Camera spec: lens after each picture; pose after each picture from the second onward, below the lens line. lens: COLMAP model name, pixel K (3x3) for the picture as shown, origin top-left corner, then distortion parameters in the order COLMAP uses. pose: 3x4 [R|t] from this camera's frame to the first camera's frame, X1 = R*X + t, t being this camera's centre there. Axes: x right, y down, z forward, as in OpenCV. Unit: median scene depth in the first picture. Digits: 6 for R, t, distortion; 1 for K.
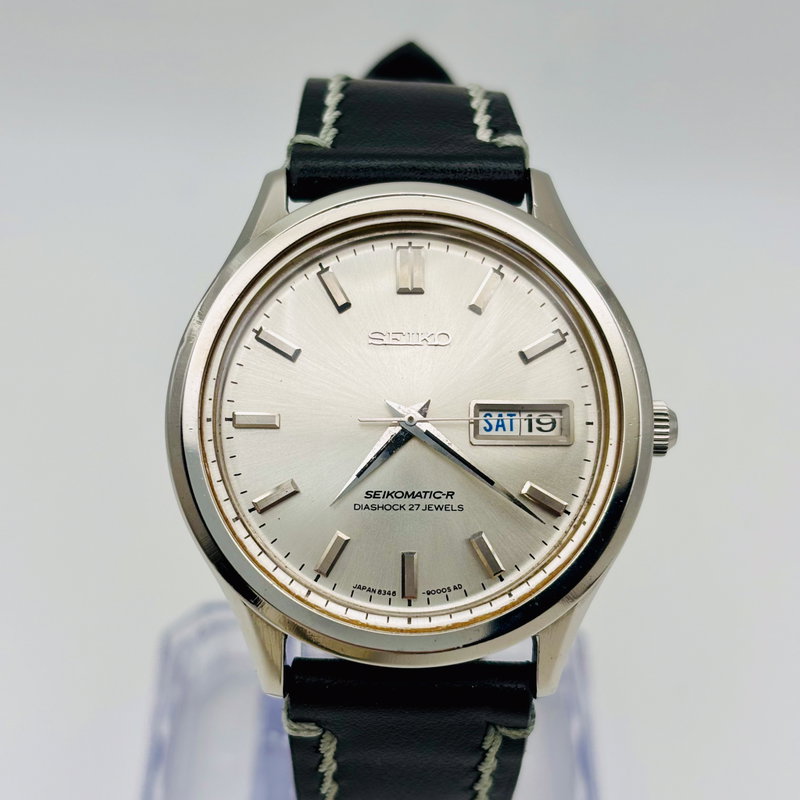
lens RADIAL K [[1743.5, 0, 398.1], [0, 1743.5, 399.5], [0, 0, 1]] dist [0.313032, 0.000000]
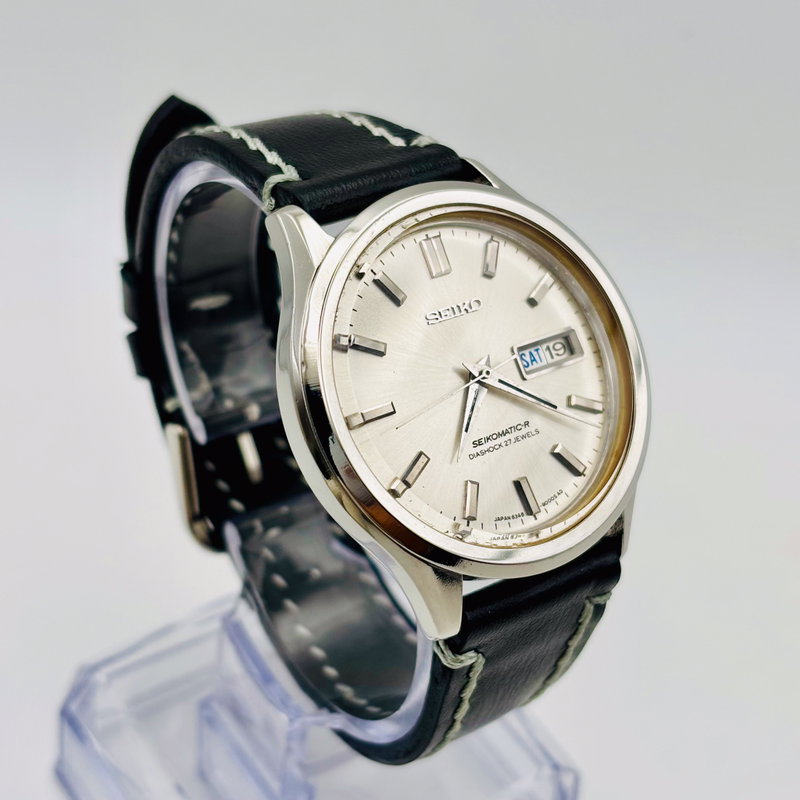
lens RADIAL K [[1743.5, 0, 403.8], [0, 1743.5, 395.3], [0, 0, 1]] dist [0.313032, 0.000000]
pose [[0.811035, -0.286890, 0.509820, -0.650468], [0.303389, 0.951406, 0.052744, -0.054116], [-0.500178, 0.111897, 0.858663, 0.003027]]
